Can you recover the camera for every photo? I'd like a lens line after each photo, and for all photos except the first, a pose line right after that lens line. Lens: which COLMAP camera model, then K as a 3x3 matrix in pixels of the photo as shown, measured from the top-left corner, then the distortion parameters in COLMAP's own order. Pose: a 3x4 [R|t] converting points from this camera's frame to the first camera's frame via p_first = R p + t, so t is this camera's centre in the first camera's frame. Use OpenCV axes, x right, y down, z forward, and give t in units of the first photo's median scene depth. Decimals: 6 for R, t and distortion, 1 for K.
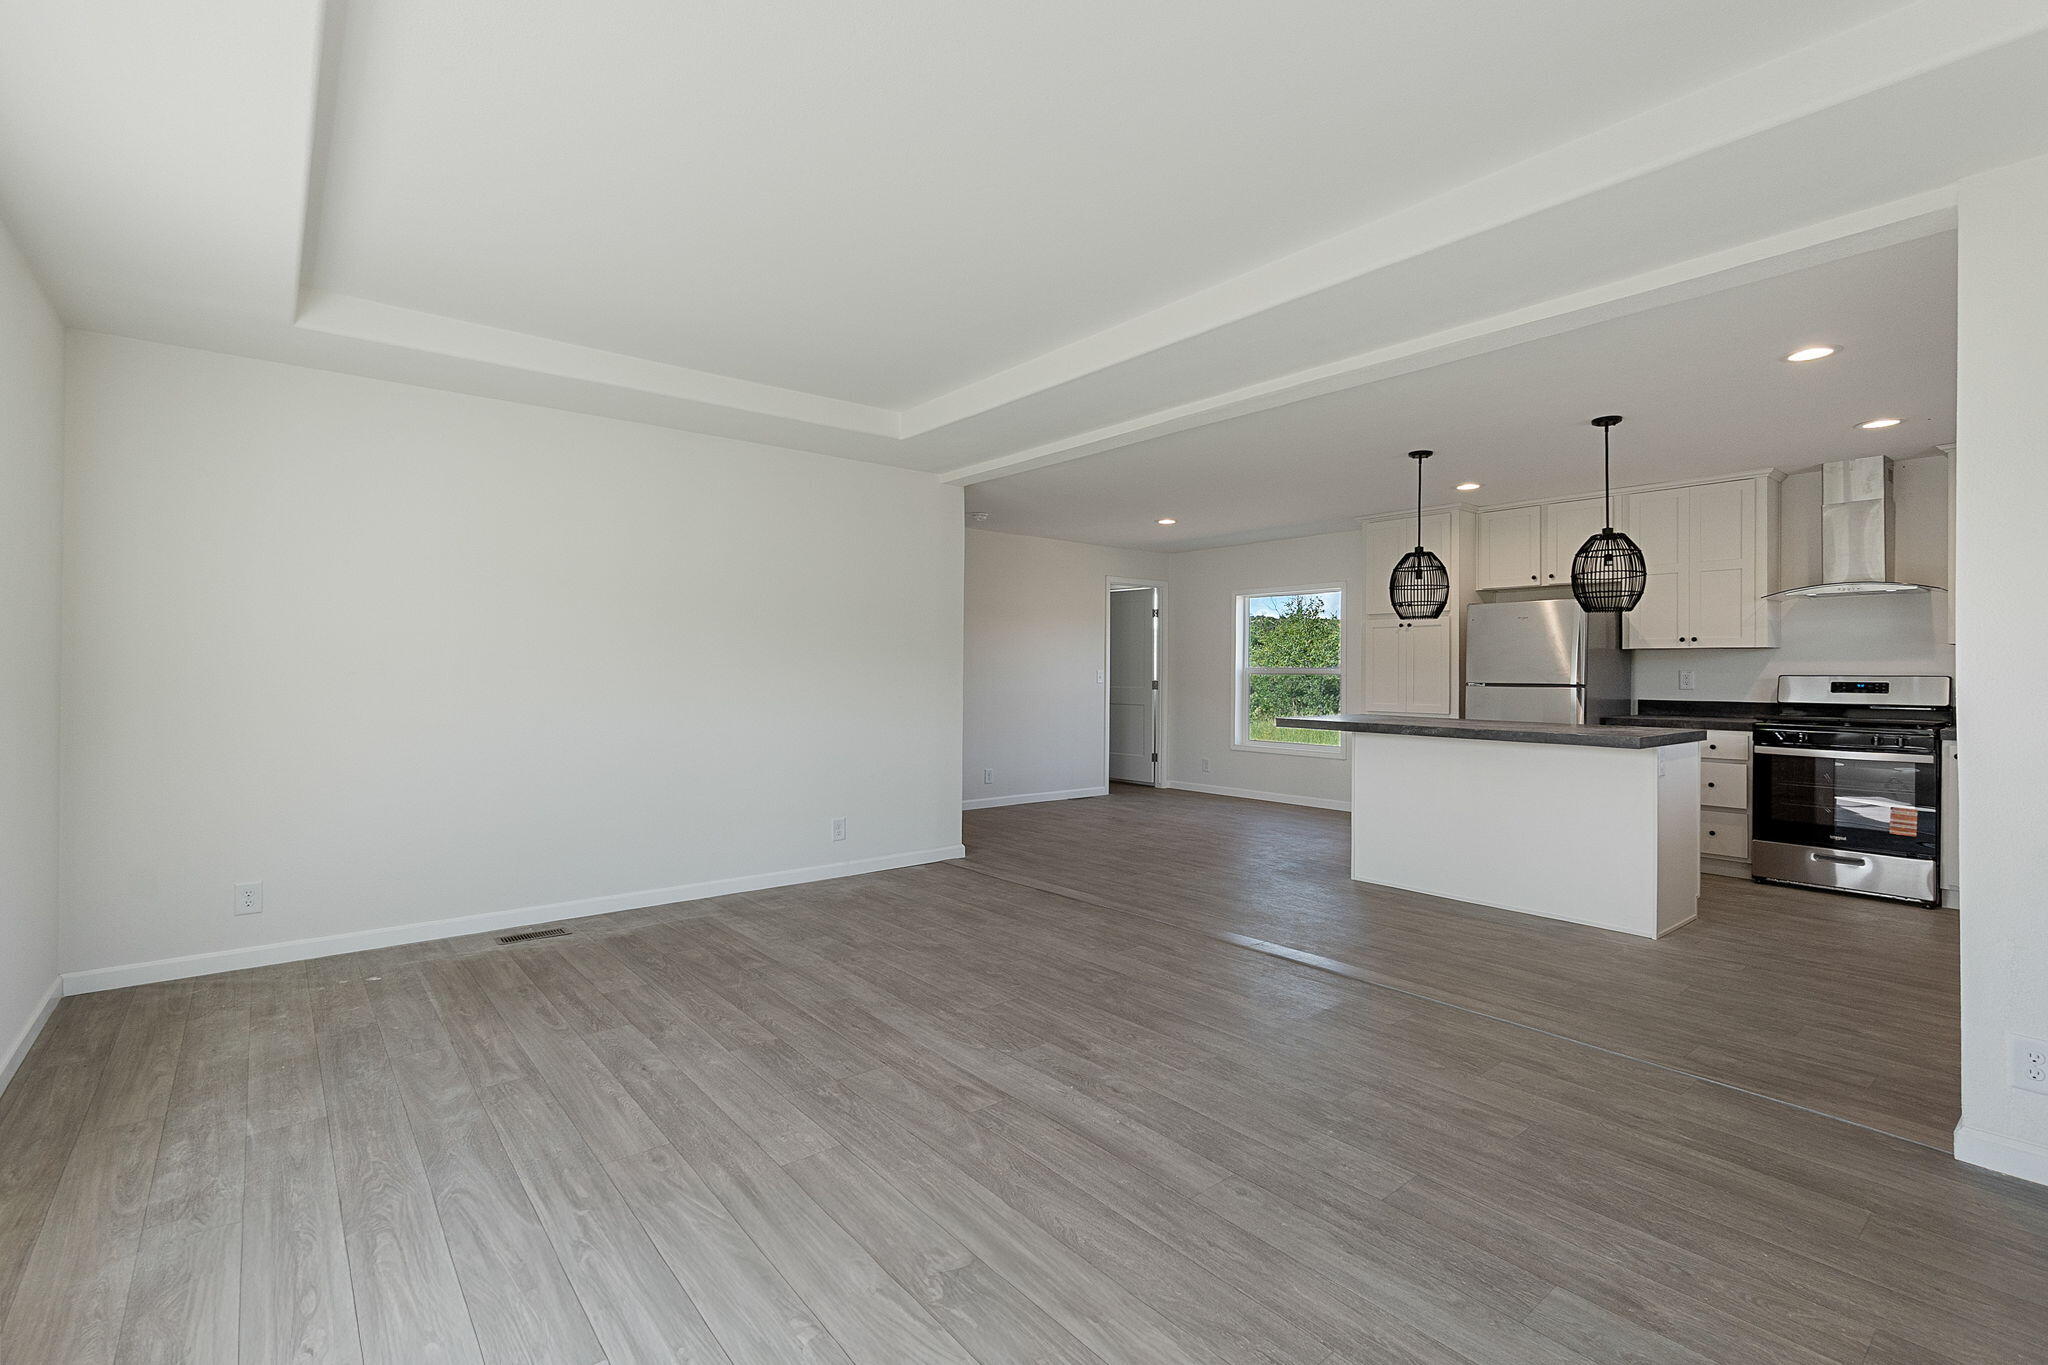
lens RADIAL K [[938.7, 0, 1022.3], [0, 938.7, 671.5], [0, 0, 1]] dist [0.000098, 0.000009]
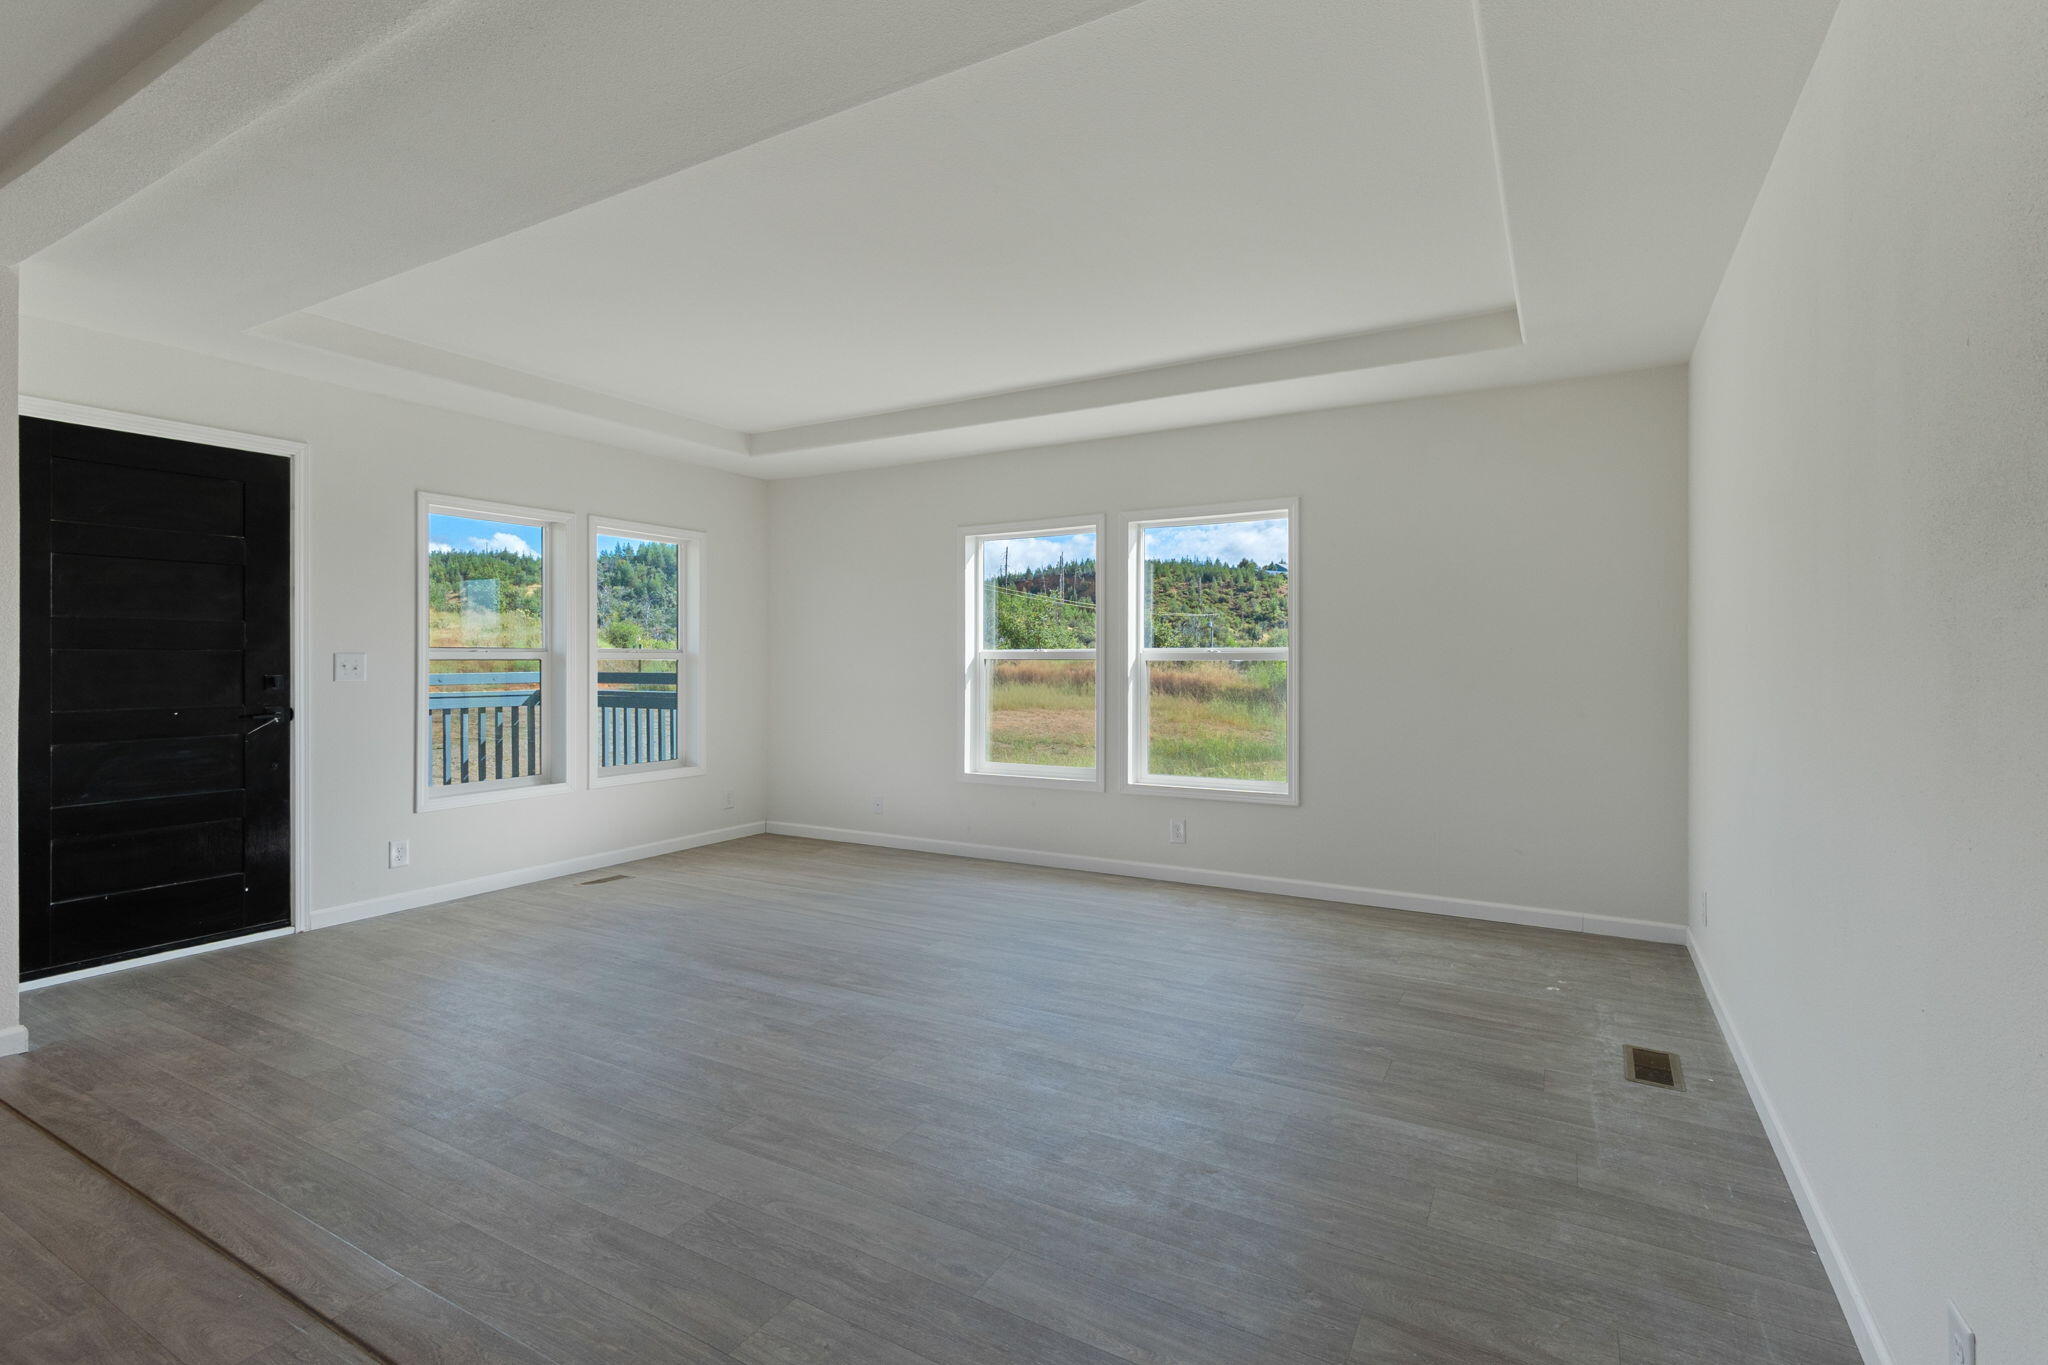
lens RADIAL K [[938.7, 0, 1029.7], [0, 938.7, 668.6], [0, 0, 1]] dist [0.000098, 0.000009]
pose [[-0.931928, -0.001855, -0.362640, 0.181145], [-0.006594, 0.999908, 0.011830, -0.002957], [0.362584, 0.013416, -0.931854, 2.139890]]
